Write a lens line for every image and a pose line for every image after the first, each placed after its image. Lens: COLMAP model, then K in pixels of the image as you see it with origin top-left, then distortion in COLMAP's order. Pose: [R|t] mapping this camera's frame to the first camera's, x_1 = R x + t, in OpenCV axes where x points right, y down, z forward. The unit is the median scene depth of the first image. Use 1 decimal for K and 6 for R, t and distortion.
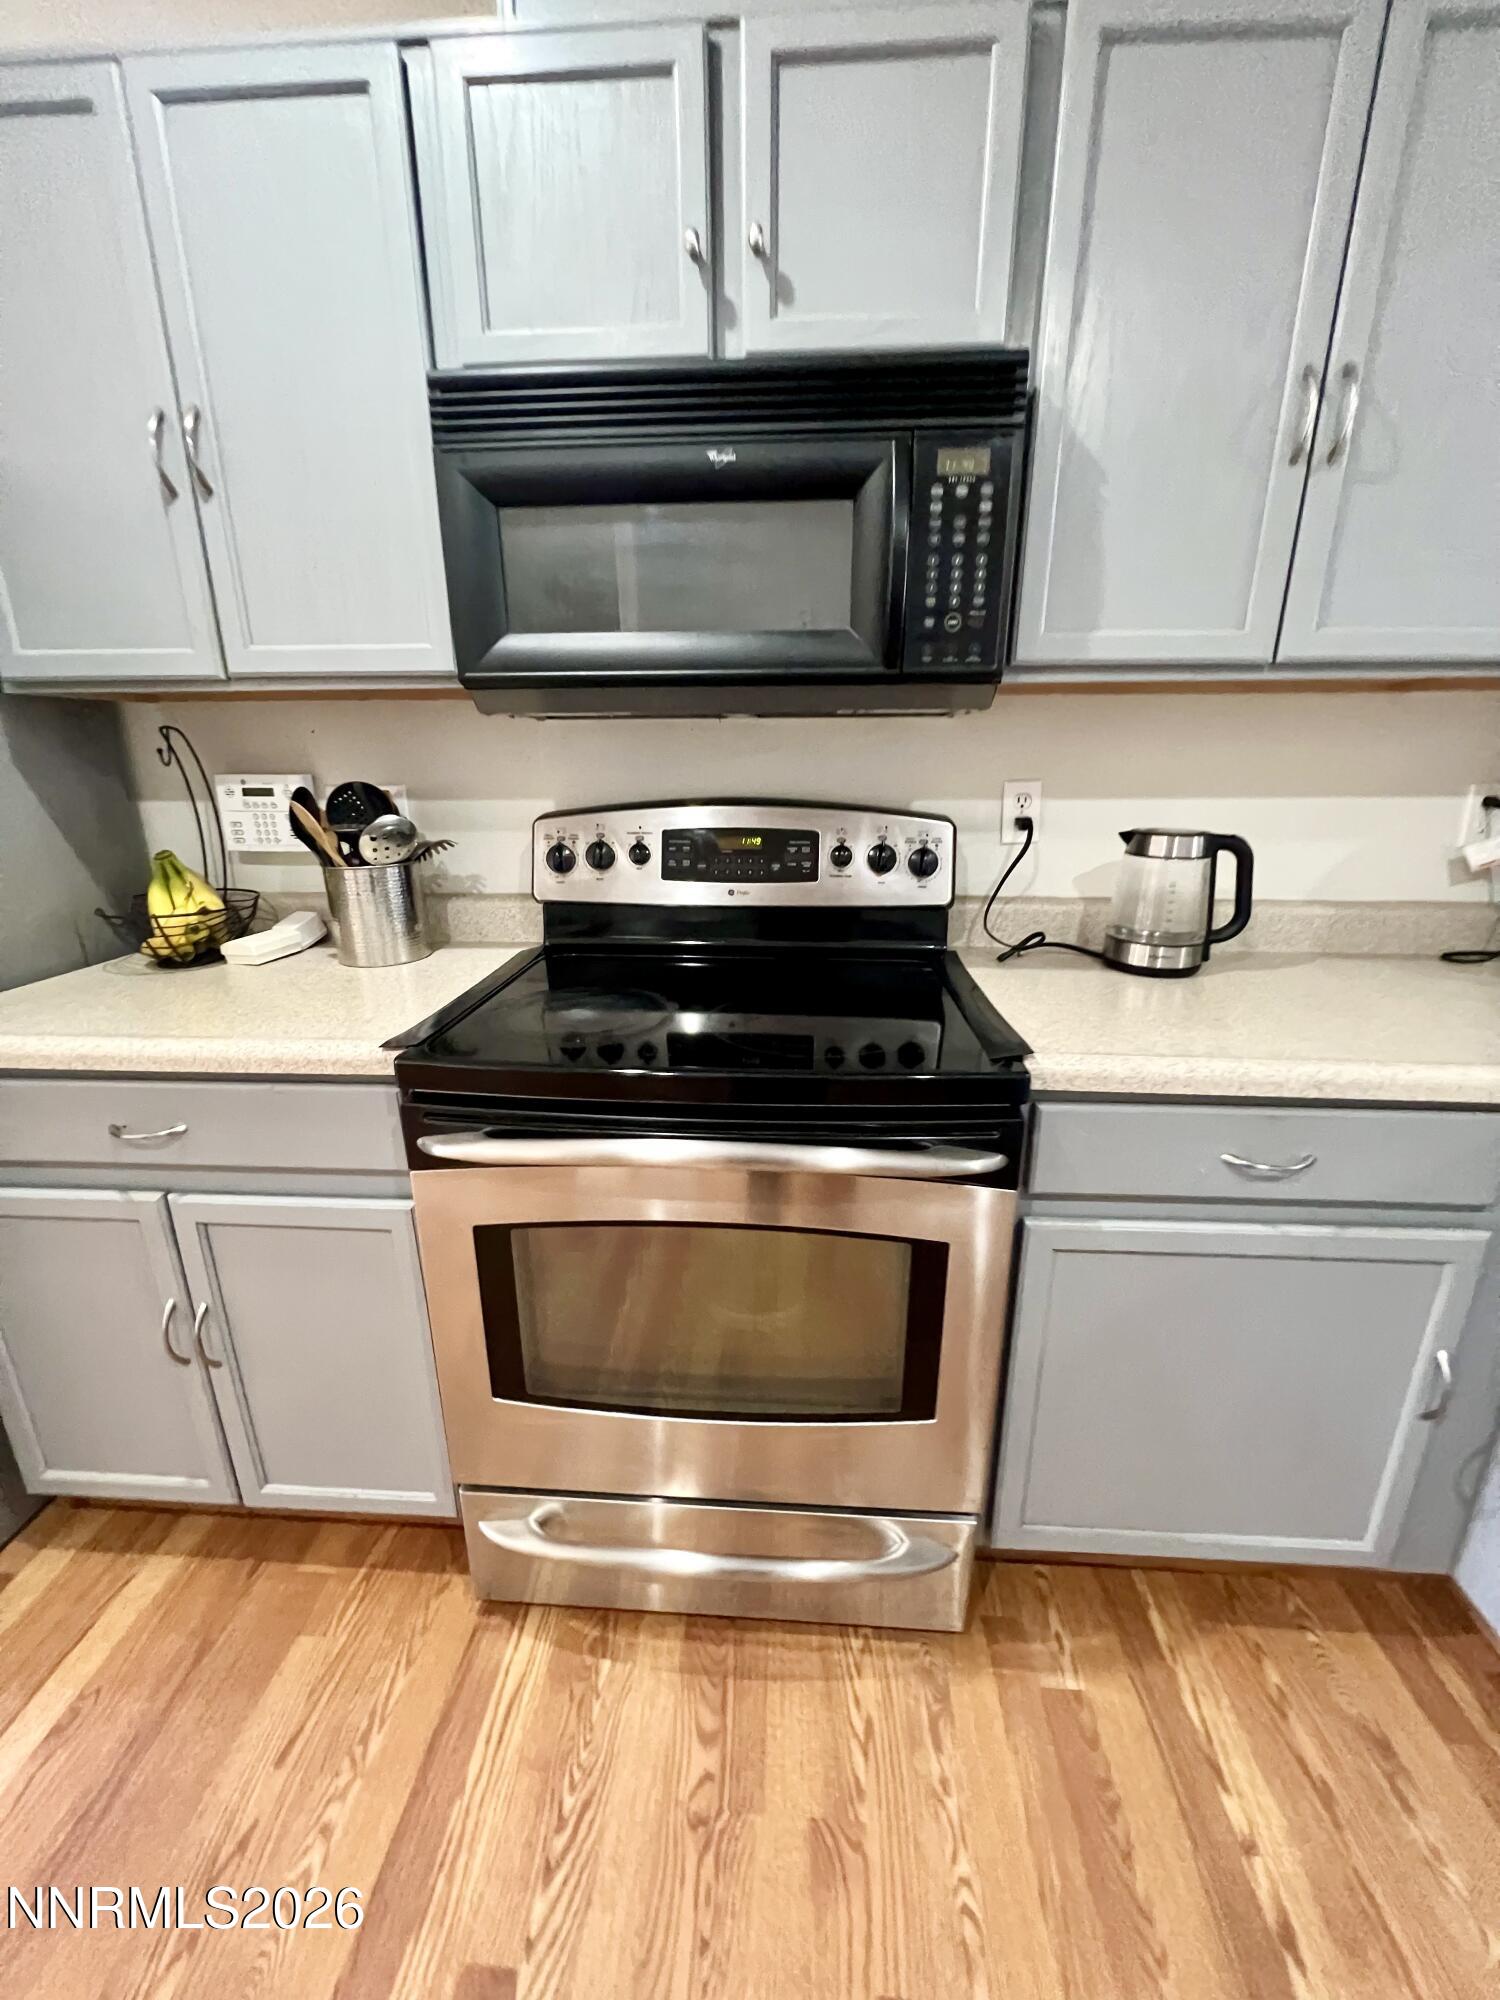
lens RADIAL K [[796.3, 0, 750.0], [0, 796.3, 1000.0], [0, 0, 1]] dist [-0.001597, -0.000147]
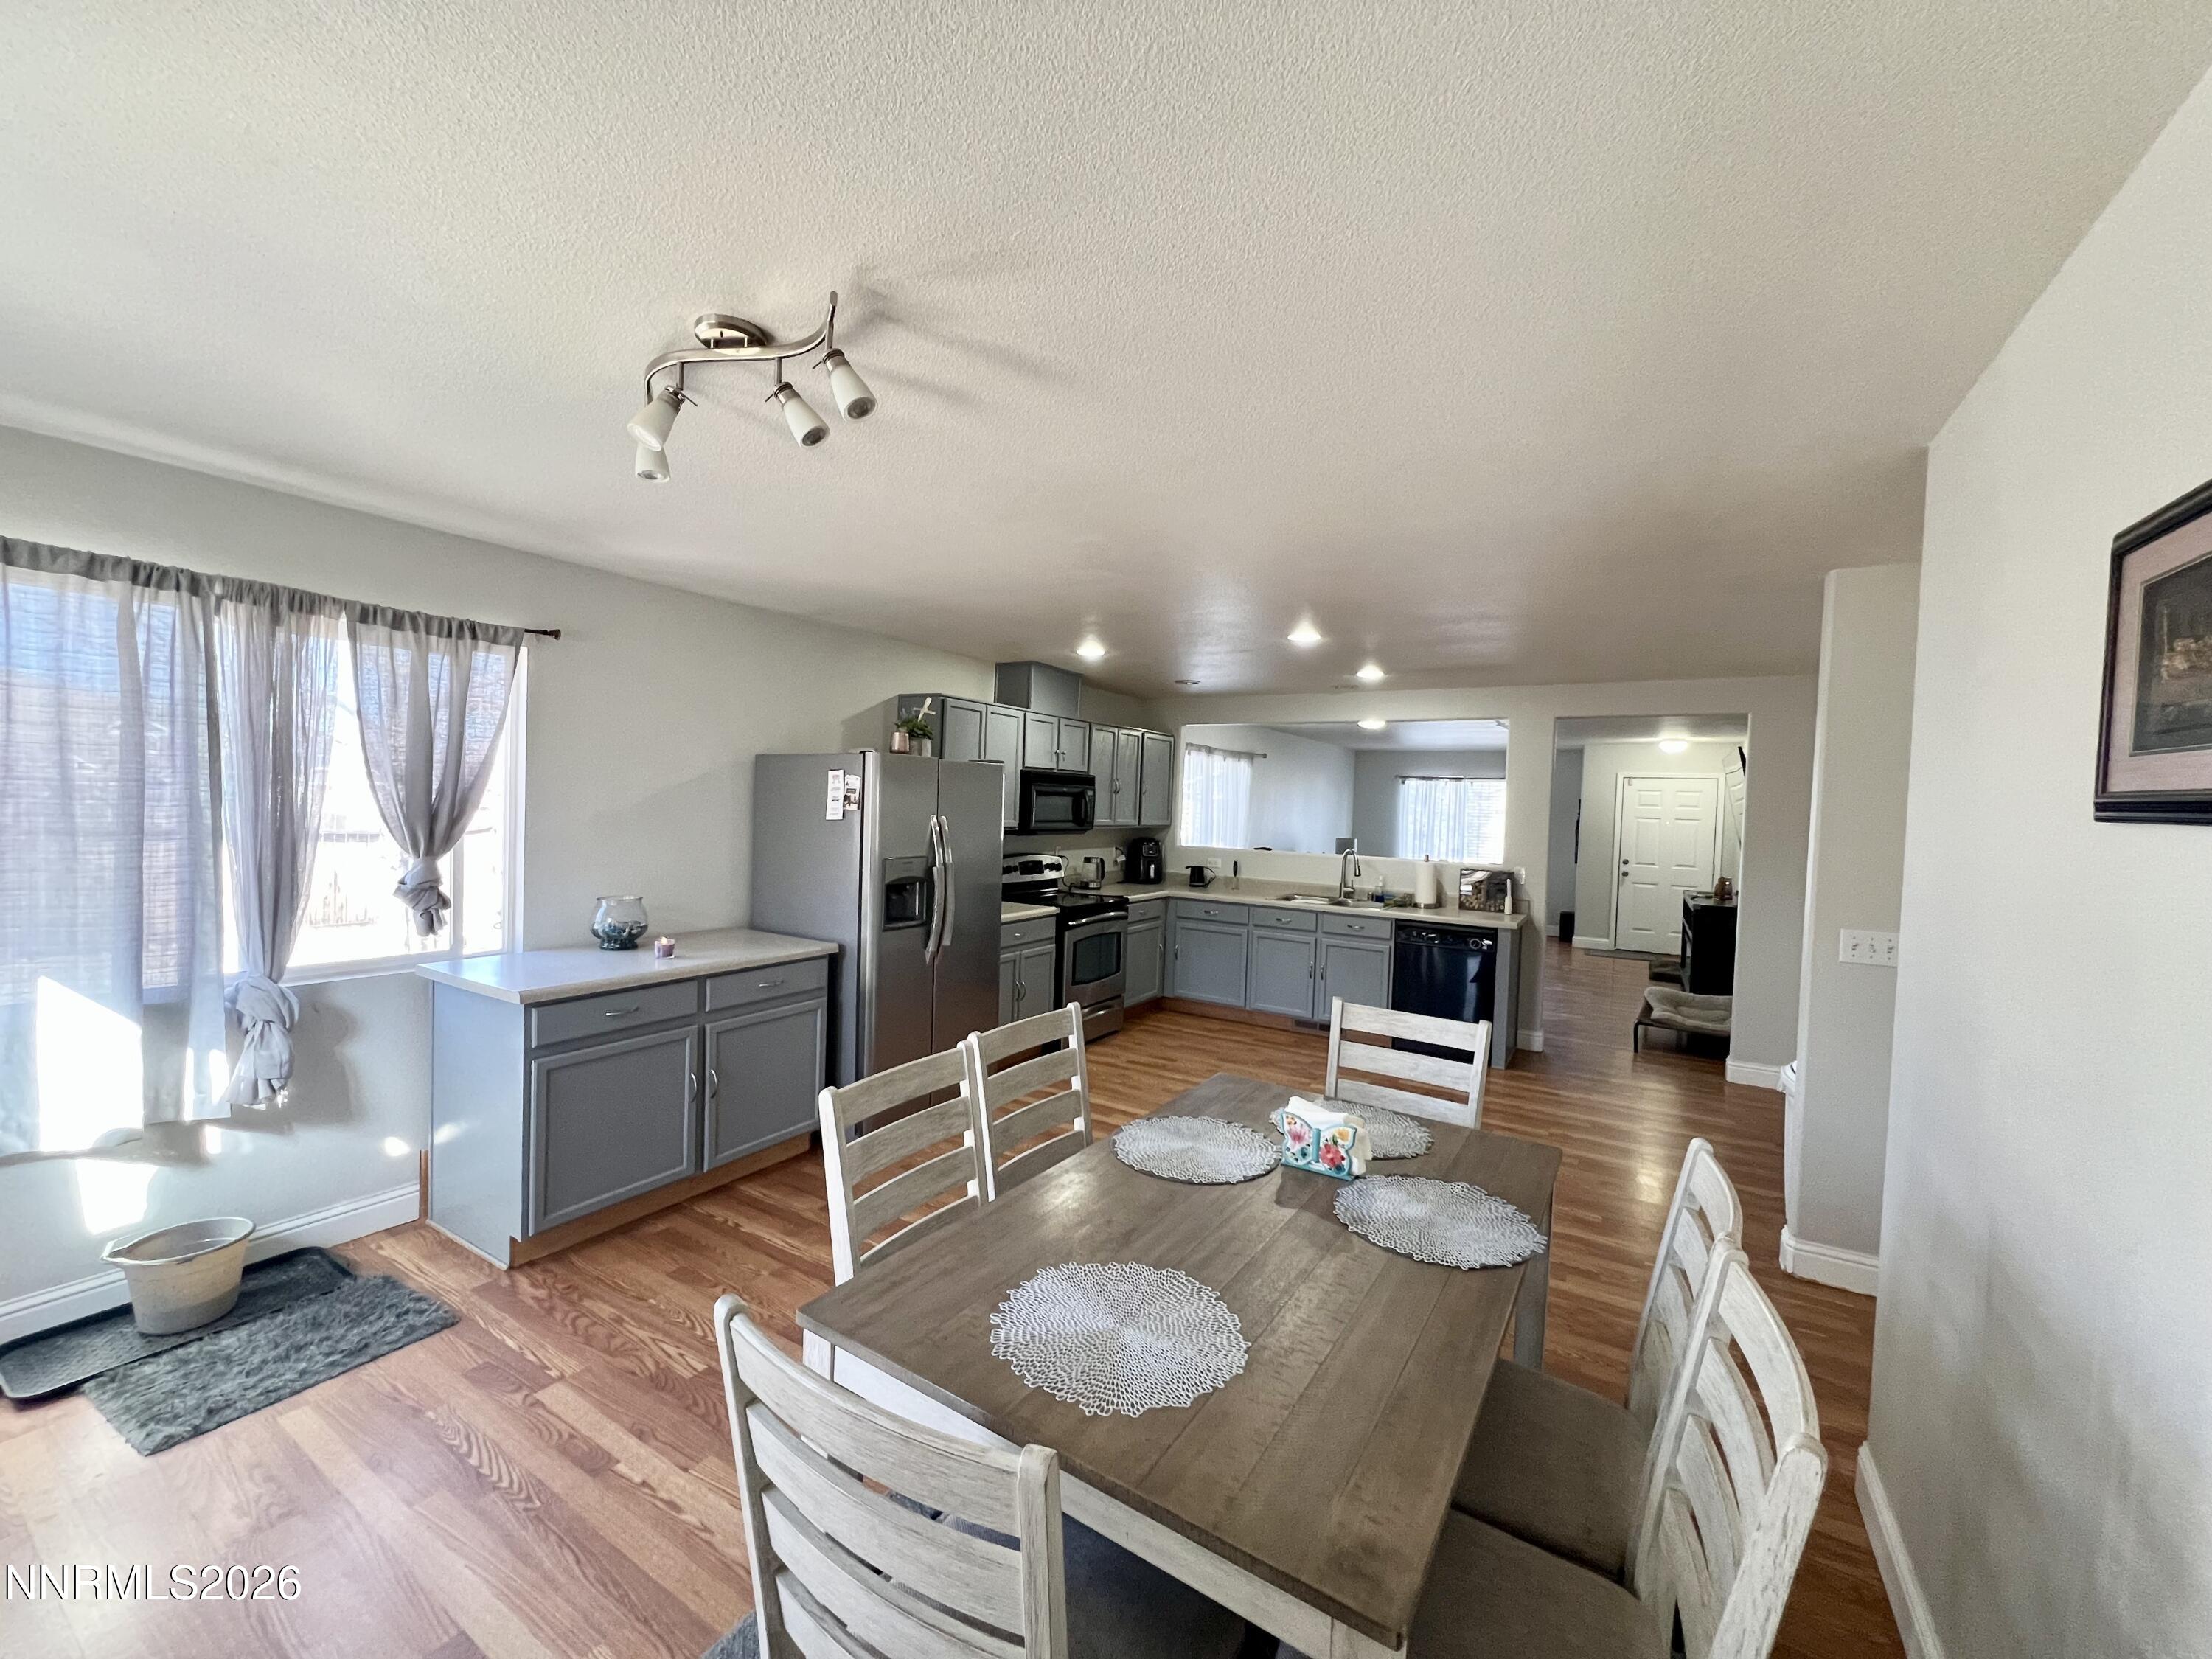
lens RADIAL K [[880.7, 0, 1103.1], [0, 880.7, 829.9], [0, 0, 1]] dist [-0.001597, -0.000147]
pose [[0.466936, -0.009487, 0.884240, -4.027304], [0.221740, 0.969251, -0.106694, 0.189787], [-0.856039, 0.245891, 0.454681, -1.416608]]
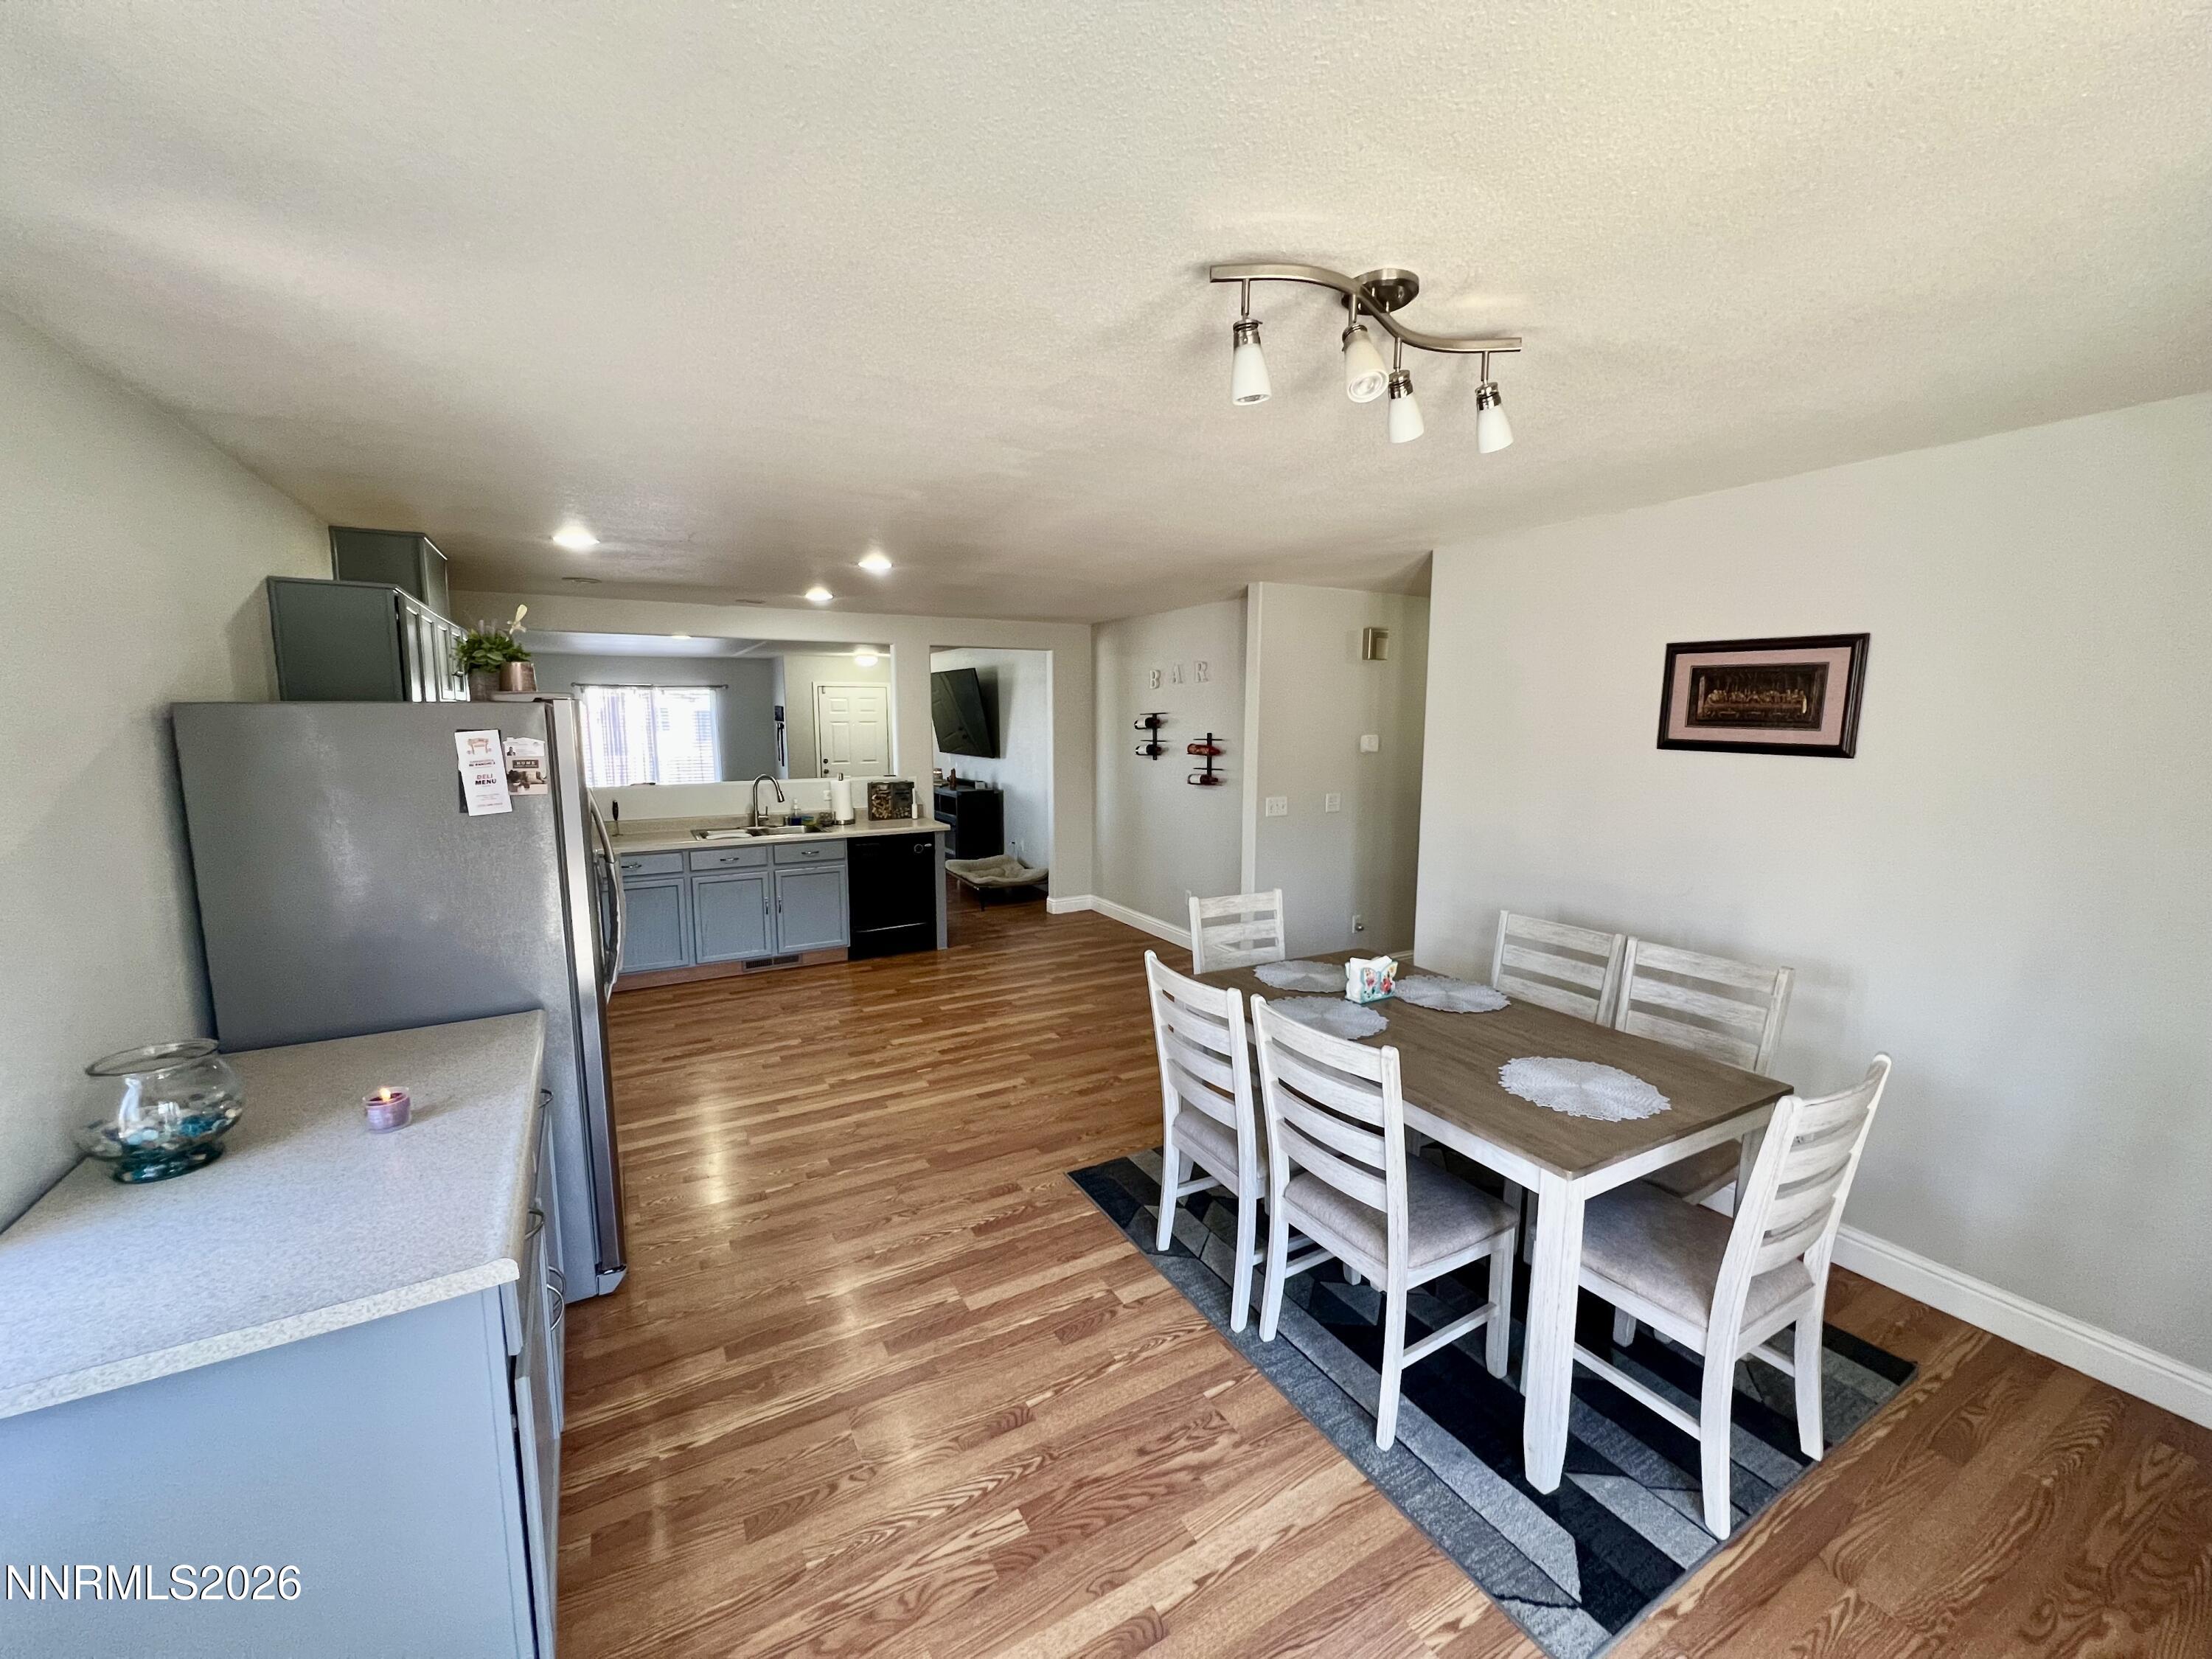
lens RADIAL K [[880.7, 0, 1103.1], [0, 880.7, 829.9], [0, 0, 1]] dist [-0.001597, -0.000147]
pose [[-0.550766, -0.107089, 0.827761, -3.969942], [0.242690, 0.928340, 0.281579, -0.559396], [-0.798598, 0.355973, -0.485309, 0.664430]]
